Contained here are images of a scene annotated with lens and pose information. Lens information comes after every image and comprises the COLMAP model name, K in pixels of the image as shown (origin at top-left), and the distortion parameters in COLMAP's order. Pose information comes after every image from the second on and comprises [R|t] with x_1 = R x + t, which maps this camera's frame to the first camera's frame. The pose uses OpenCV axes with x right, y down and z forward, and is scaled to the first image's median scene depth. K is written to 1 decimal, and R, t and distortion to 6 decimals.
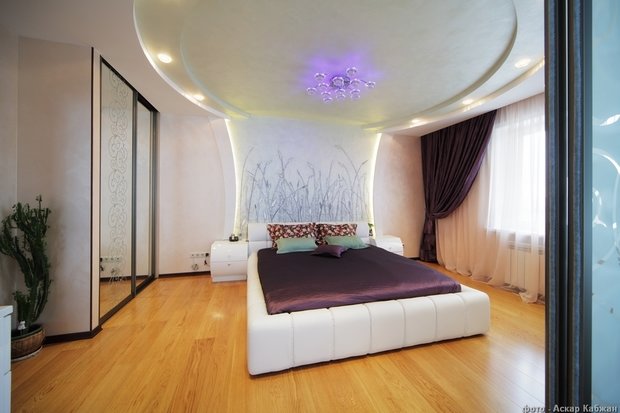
lens RADIAL K [[224.8, 0, 310.9], [0, 224.8, 203.0], [0, 0, 1]] dist [-0.000592, 0.000207]
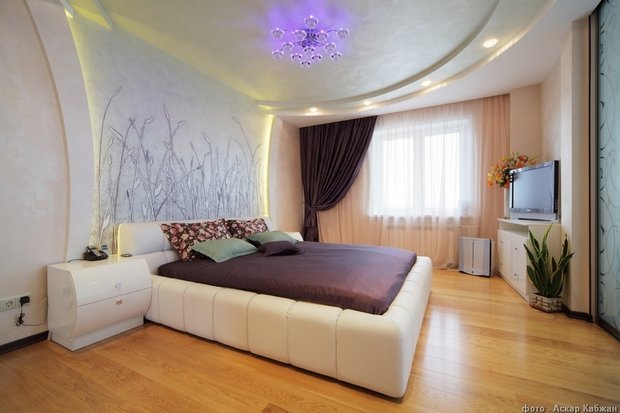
lens RADIAL K [[271.9, 0, 291.1], [0, 271.9, 205.0], [0, 0, 1]] dist [0.004519, 0.000073]
pose [[0.710795, -0.006959, 0.703365, -0.447540], [0.019861, 0.999751, -0.010180, 0.059181], [-0.703119, 0.021206, 0.710756, 0.246863]]
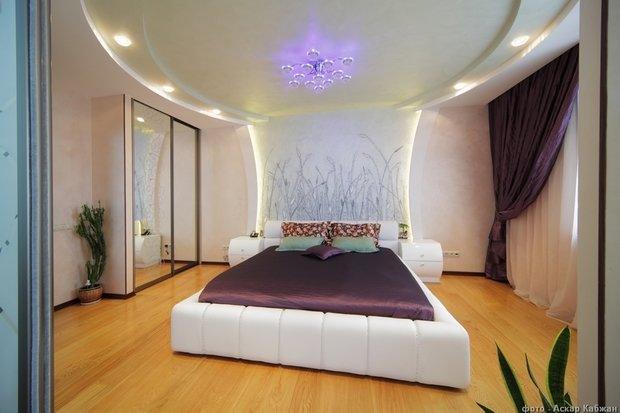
lens RADIAL K [[236.4, 0, 306.3], [0, 236.4, 201.0], [0, 0, 1]] dist [0.006226, 0.000059]
pose [[0.896788, -0.019480, -0.442032, 0.375015], [0.020198, 0.999791, -0.003084, 0.004517], [0.442000, -0.006163, 0.896994, 0.085520]]
